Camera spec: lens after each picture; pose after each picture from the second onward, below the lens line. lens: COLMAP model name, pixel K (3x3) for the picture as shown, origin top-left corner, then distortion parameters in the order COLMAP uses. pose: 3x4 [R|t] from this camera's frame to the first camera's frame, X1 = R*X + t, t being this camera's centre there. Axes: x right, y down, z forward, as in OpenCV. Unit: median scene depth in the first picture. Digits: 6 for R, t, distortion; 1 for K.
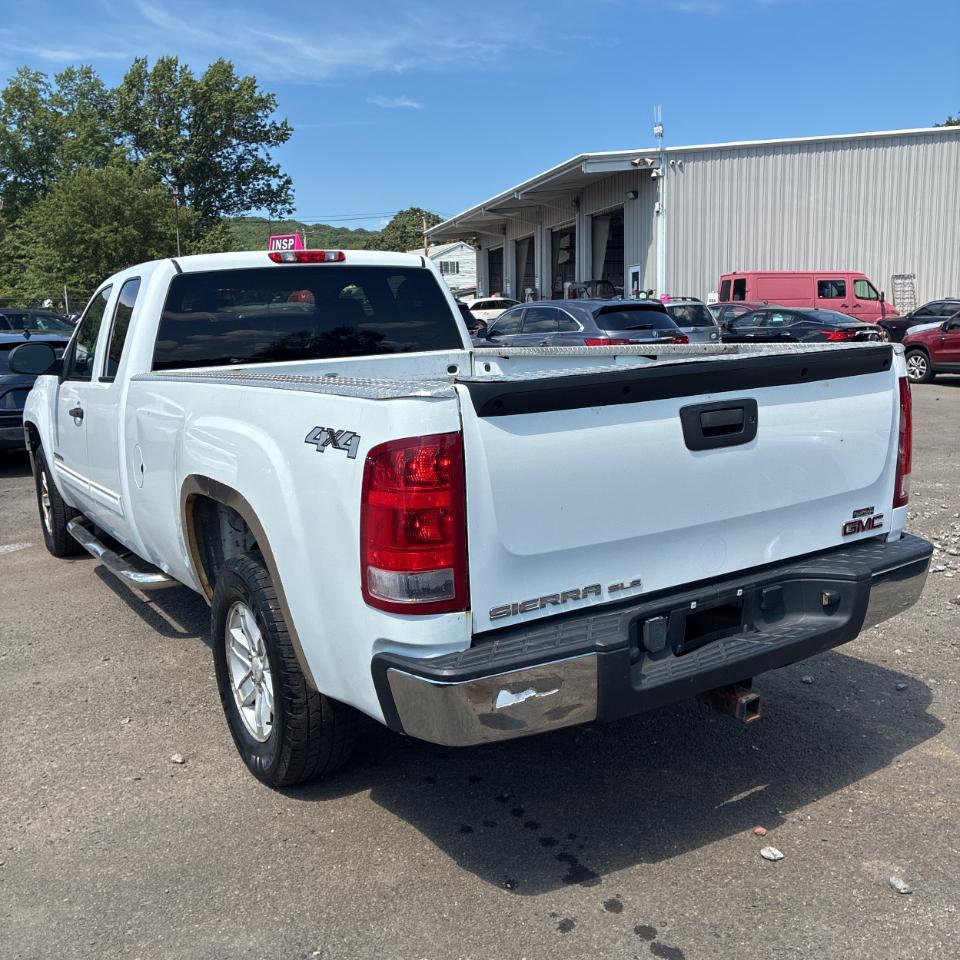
lens RADIAL K [[984.8, 0, 469.3], [0, 984.8, 473.6], [0, 0, 1]] dist [0.039580, 0.001066]
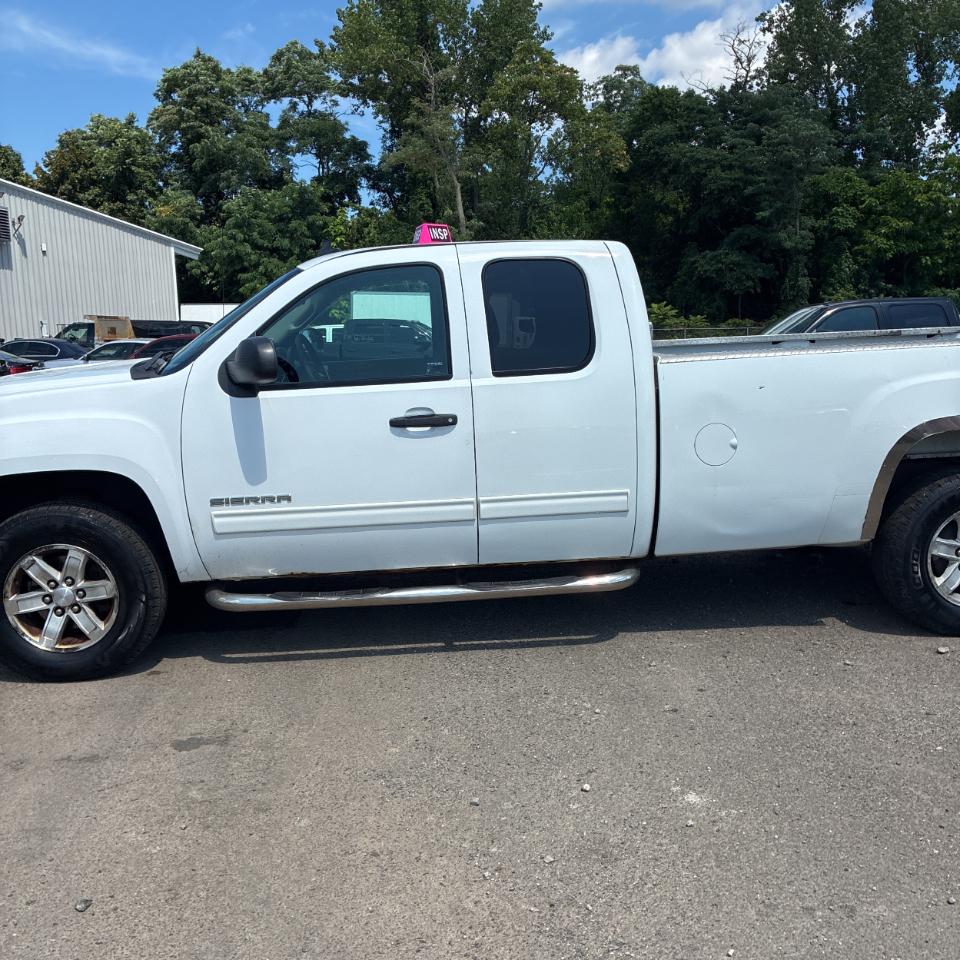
lens RADIAL K [[999.3, 0, 480.0], [0, 999.3, 480.0], [0, 0, 1]] dist [0.027180, 0.017365]
pose [[0.456187, -0.111607, 0.882857, -1.172322], [0.151949, 0.987304, 0.046296, -0.048355], [-0.876815, 0.113030, 0.467354, 0.637199]]
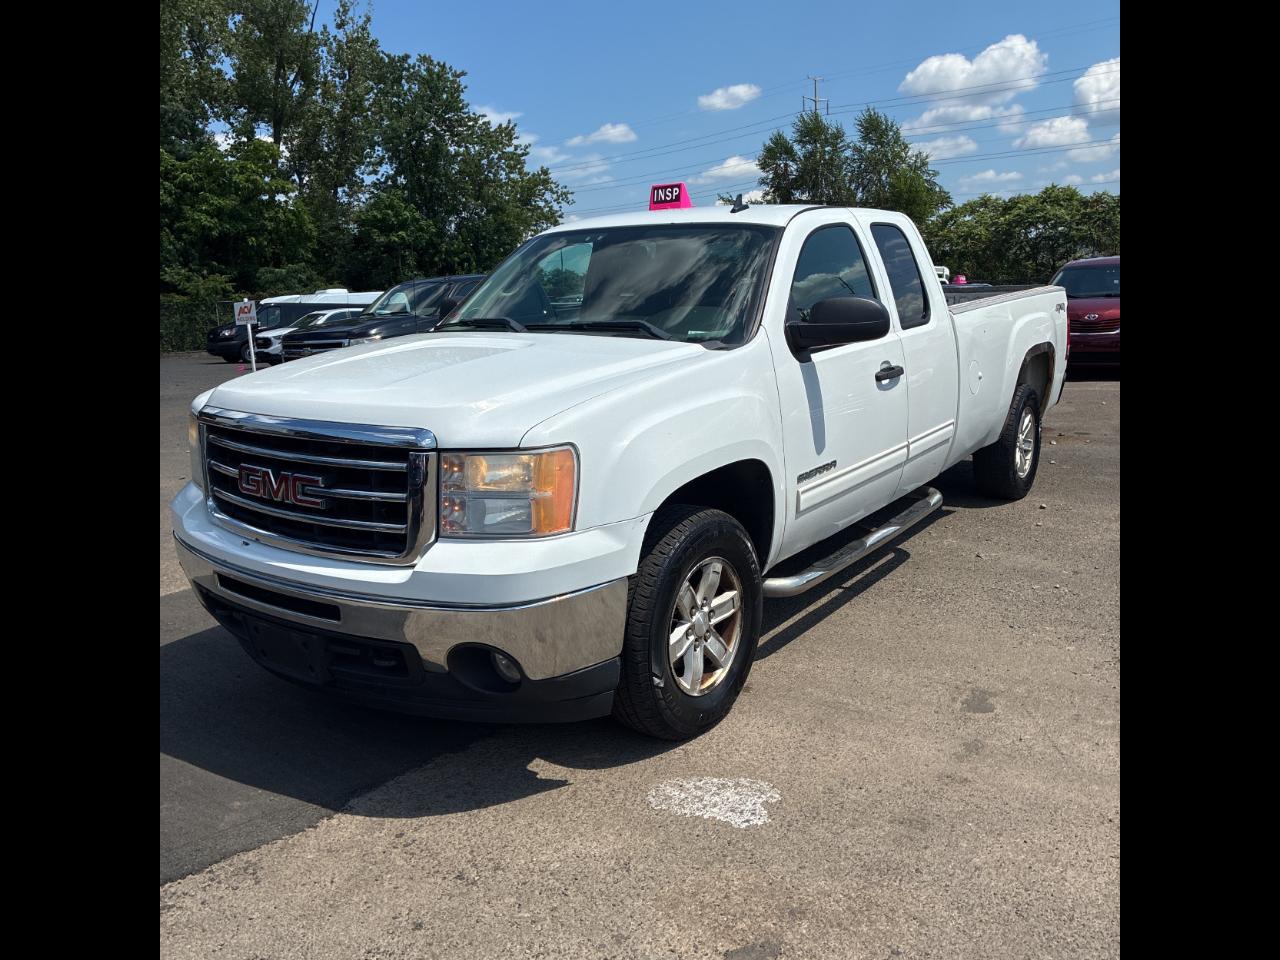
lens RADIAL K [[1006.0, 0, 640.0], [0, 1006.0, 480.0], [0, 0, 1]] dist [0.009432, 0.000301]
pose [[-0.397884, -0.131874, 0.907908, -1.188302], [0.196440, 0.954418, 0.224717, -0.225880], [-0.896158, 0.267761, -0.353843, 1.635738]]
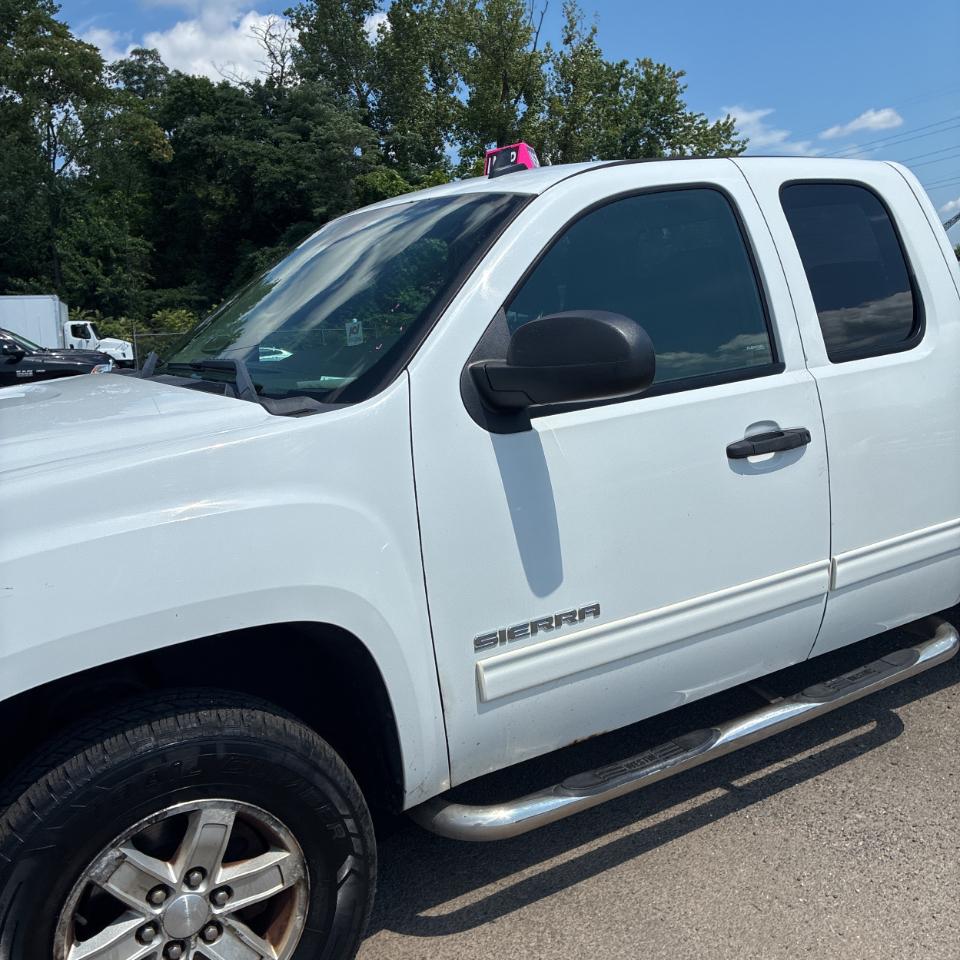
lens RADIAL K [[984.8, 0, 469.3], [0, 984.8, 473.6], [0, 0, 1]] dist [0.039580, 0.001066]
pose [[0.001213, -0.133343, 0.991069, -0.936714], [0.226157, 0.965429, 0.129617, -0.152859], [-0.974090, 0.223980, 0.031328, 1.216580]]
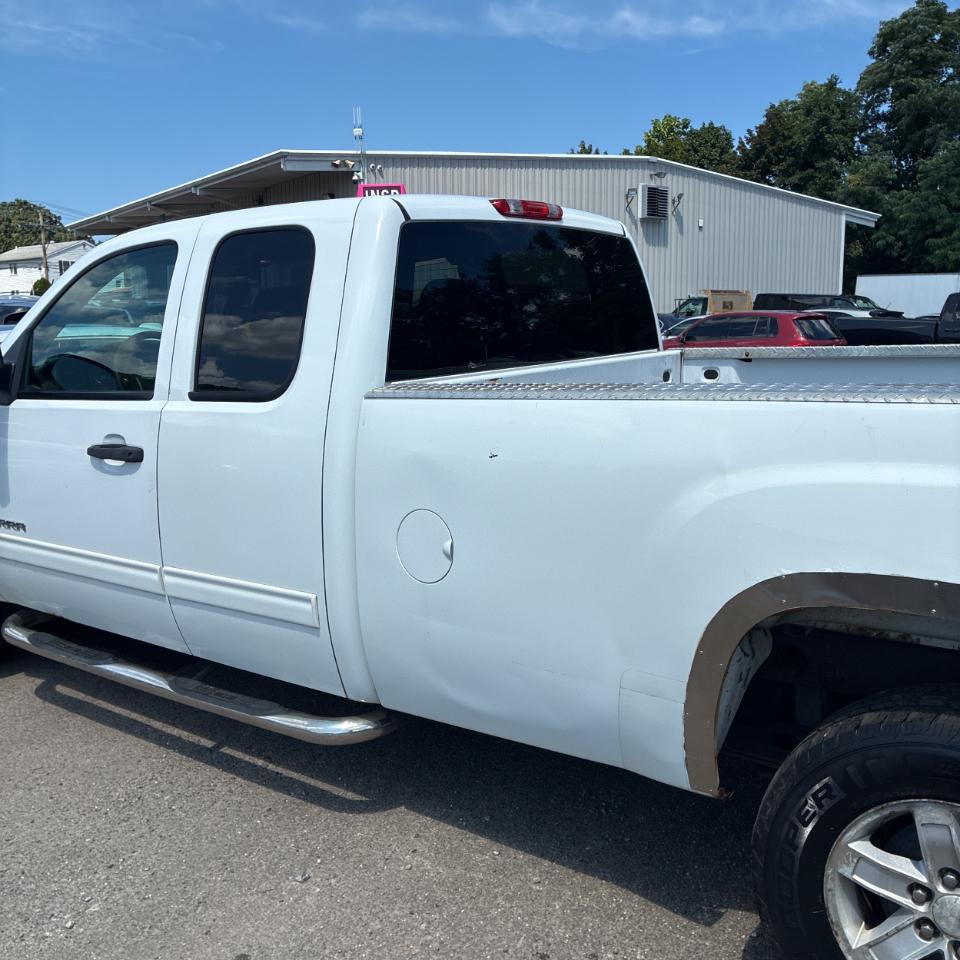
lens RADIAL K [[984.8, 0, 469.3], [0, 984.8, 473.6], [0, 0, 1]] dist [0.039580, 0.001066]
pose [[0.930177, -0.040546, 0.364864, -0.446934], [0.044151, 0.999024, -0.001541, -0.041394], [-0.364445, 0.017542, 0.931059, 0.392157]]
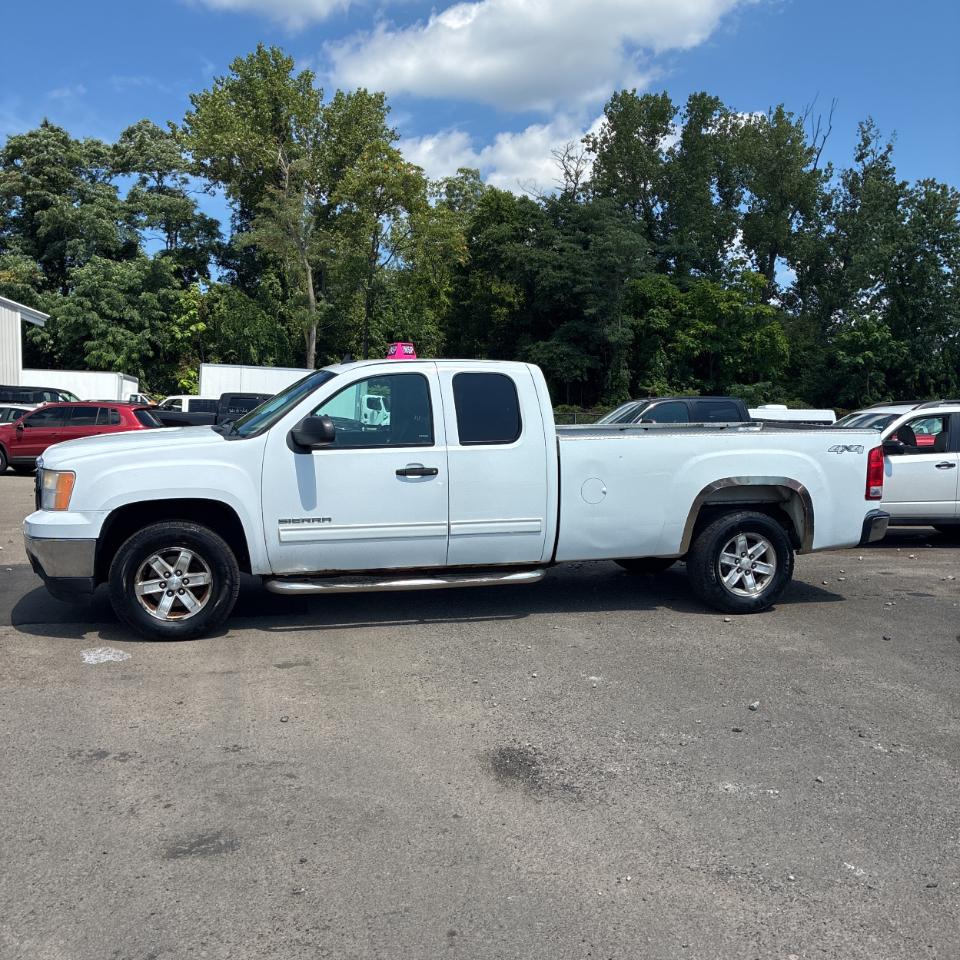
lens RADIAL K [[1009.5, 0, 480.0], [0, 1009.5, 480.0], [0, 0, 1]] dist [0.105392, -0.179761]
pose [[0.297550, -0.034949, 0.954066, -1.719014], [0.132893, 0.991117, -0.005140, -0.036433], [-0.945412, 0.128318, 0.299552, 0.583617]]
